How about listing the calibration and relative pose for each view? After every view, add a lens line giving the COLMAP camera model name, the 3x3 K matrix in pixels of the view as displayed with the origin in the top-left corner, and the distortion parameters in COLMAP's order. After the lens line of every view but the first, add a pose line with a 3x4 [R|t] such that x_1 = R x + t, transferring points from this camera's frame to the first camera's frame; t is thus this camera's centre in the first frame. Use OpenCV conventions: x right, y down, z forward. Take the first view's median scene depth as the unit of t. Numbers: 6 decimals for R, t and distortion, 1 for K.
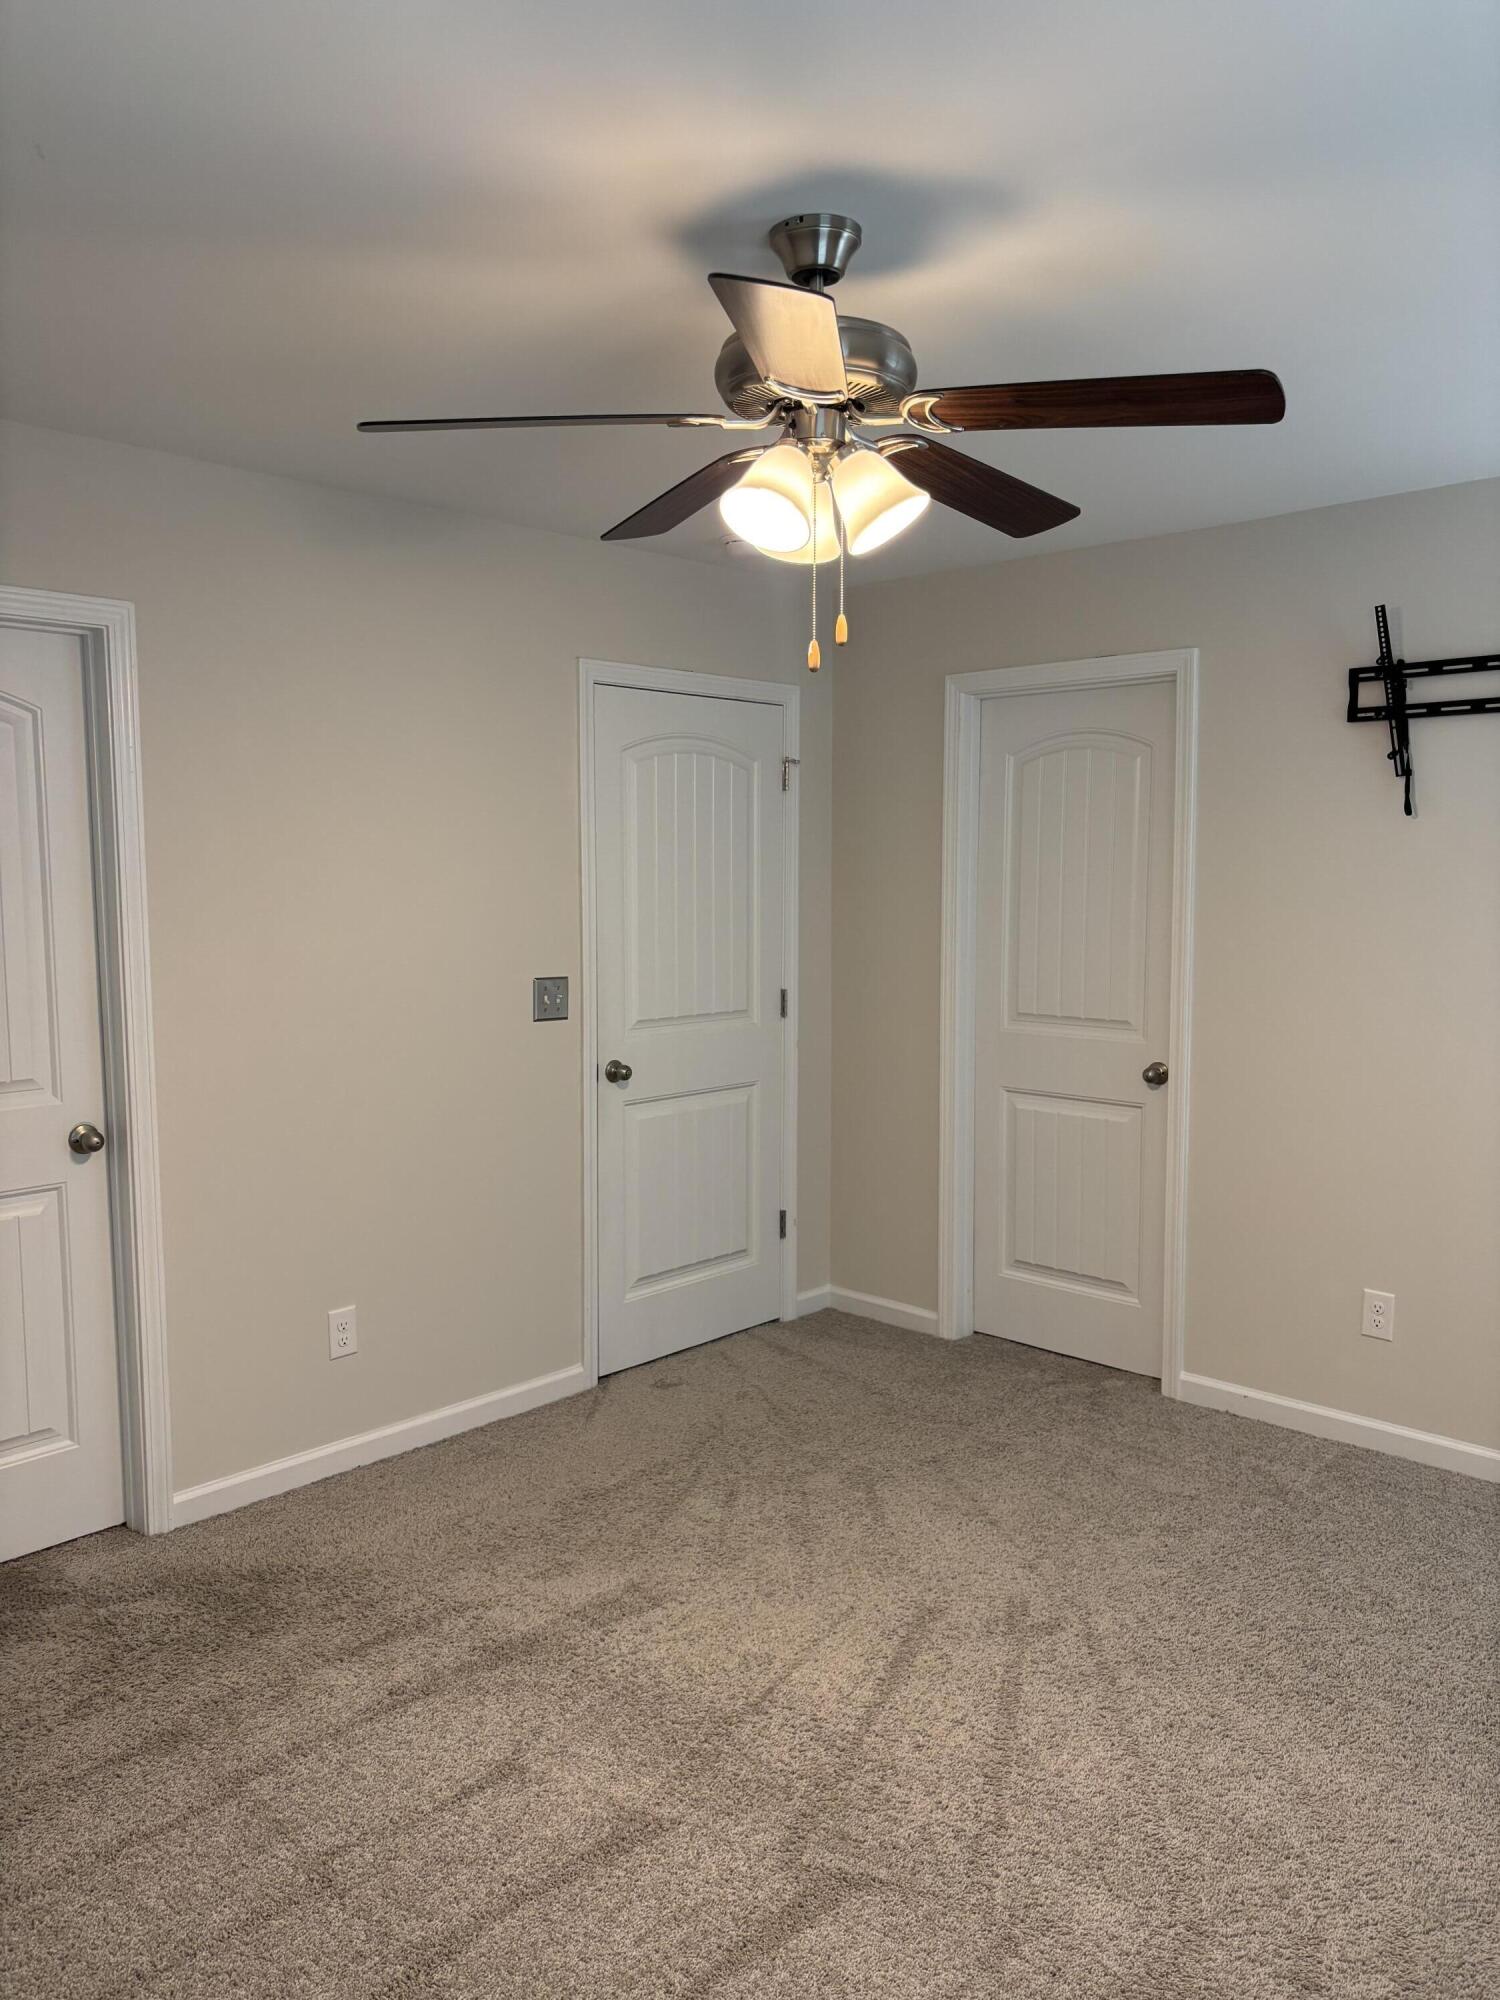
lens RADIAL K [[1575.6, 0, 750.0], [0, 1575.6, 1000.0], [0, 0, 1]] dist [0.008430, 0.000789]
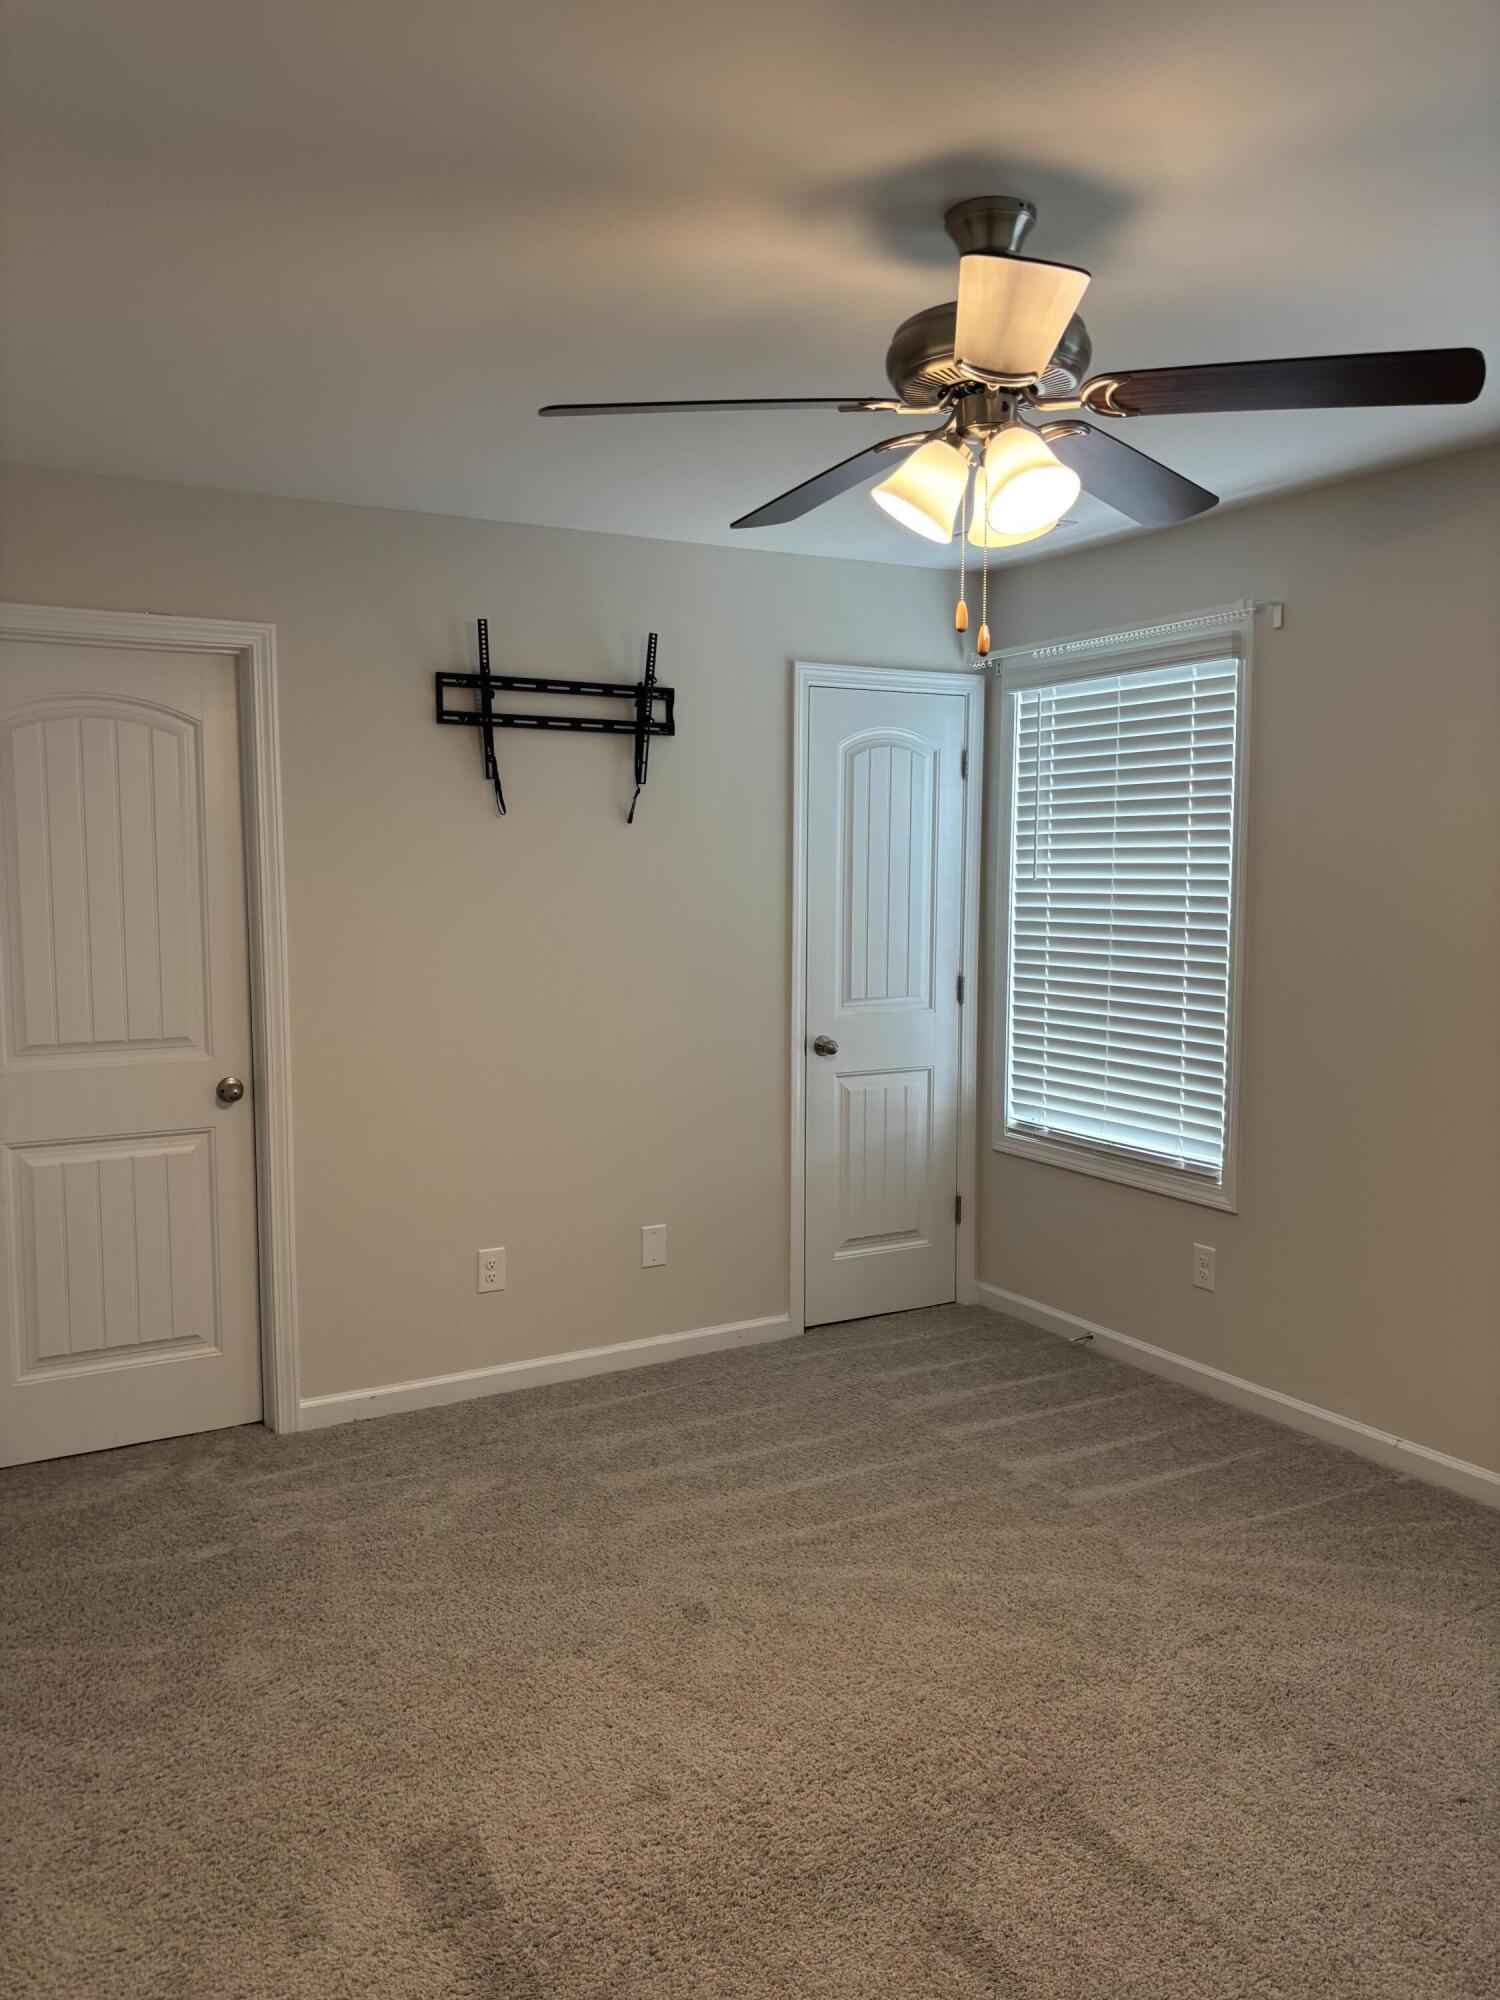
lens RADIAL K [[1498.2, 0, 750.0], [0, 1498.2, 1000.0], [0, 0, 1]] dist [0.002228, -0.001832]
pose [[0.272124, -0.078543, 0.959051, -0.548689], [0.091958, 0.994224, 0.055331, -0.028260], [-0.957858, 0.073135, 0.277775, 0.539608]]
